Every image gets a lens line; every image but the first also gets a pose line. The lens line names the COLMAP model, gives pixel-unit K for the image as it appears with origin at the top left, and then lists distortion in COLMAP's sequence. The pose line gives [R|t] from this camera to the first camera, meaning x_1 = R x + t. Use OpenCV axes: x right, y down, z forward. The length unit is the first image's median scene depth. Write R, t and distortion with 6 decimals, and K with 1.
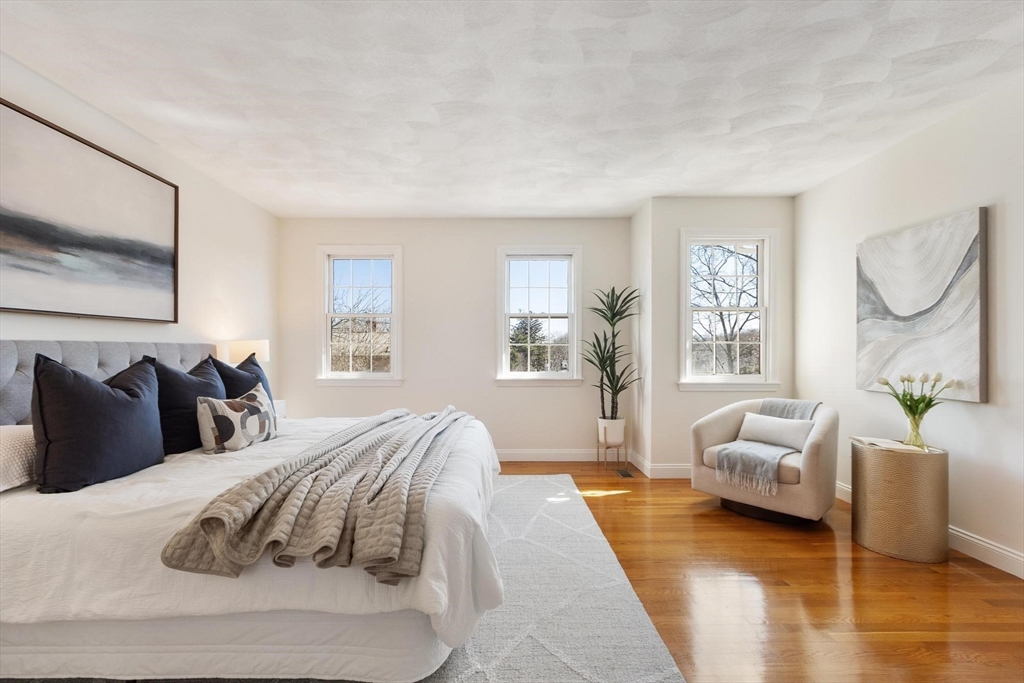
lens RADIAL K [[452.5, 0, 510.9], [0, 452.5, 348.8], [0, 0, 1]] dist [-0.003294, -0.000251]
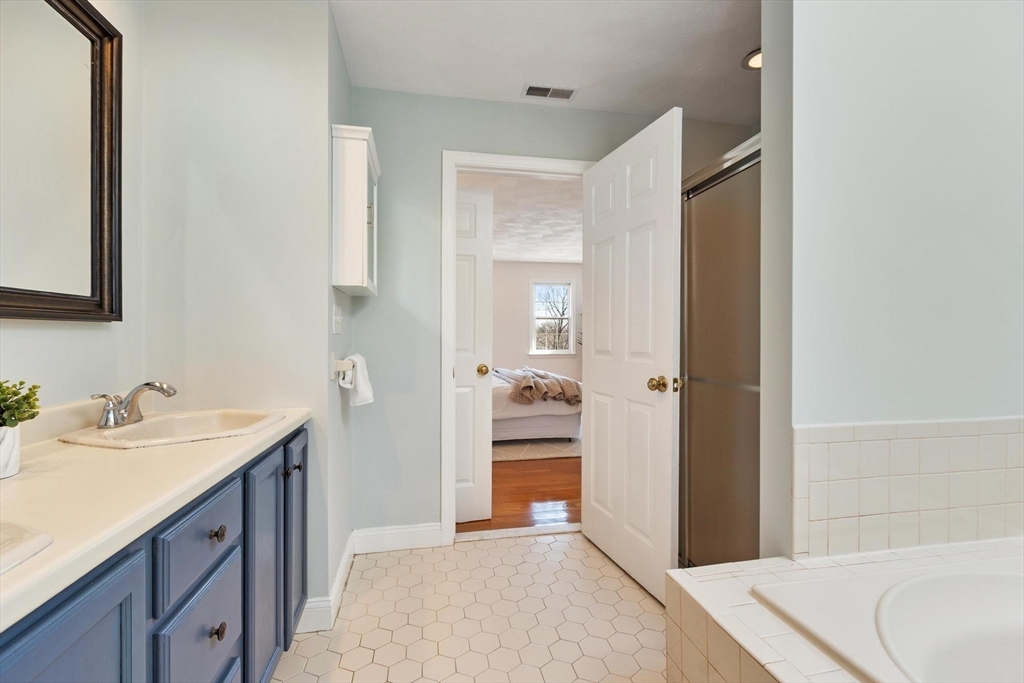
lens RADIAL K [[452.5, 0, 510.9], [0, 452.5, 348.8], [0, 0, 1]] dist [-0.003294, -0.000251]
pose [[0.982827, -0.000564, 0.184526, -0.607286], [-0.004777, 0.999582, 0.028499, -0.005021], [-0.184465, -0.028891, 0.982414, -1.012118]]
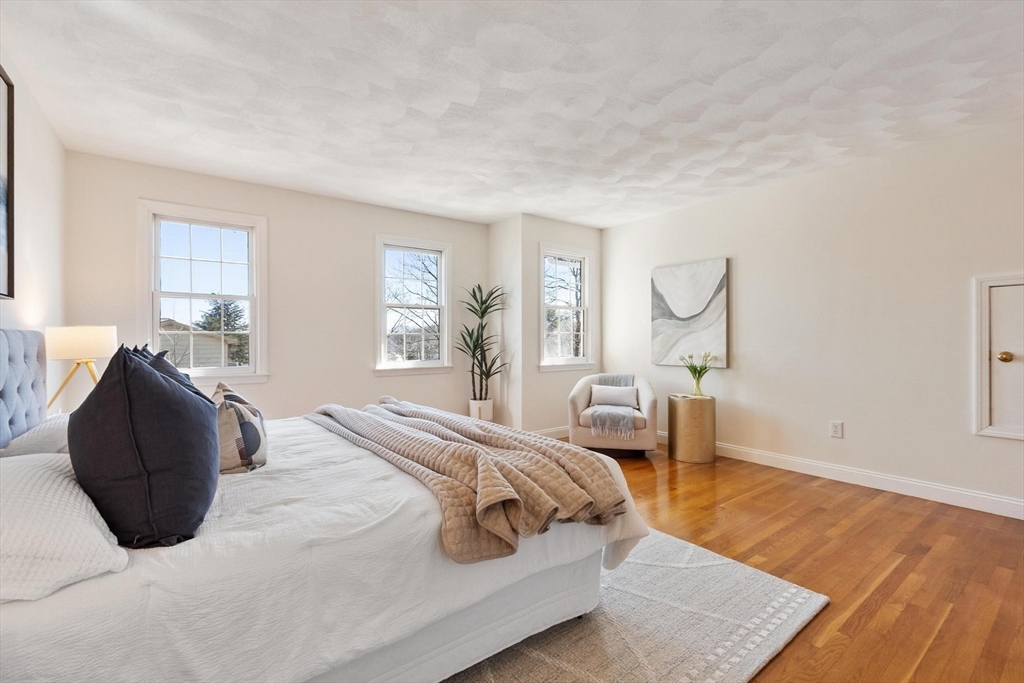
lens RADIAL K [[444.8, 0, 512.0], [0, 444.8, 341.5], [0, 0, 1]] dist [0.002239, 0.000049]
pose [[0.803872, -0.005029, 0.594781, -0.527318], [0.001903, 0.999981, 0.005883, 0.001927], [-0.594799, -0.003597, 0.803866, 0.071847]]
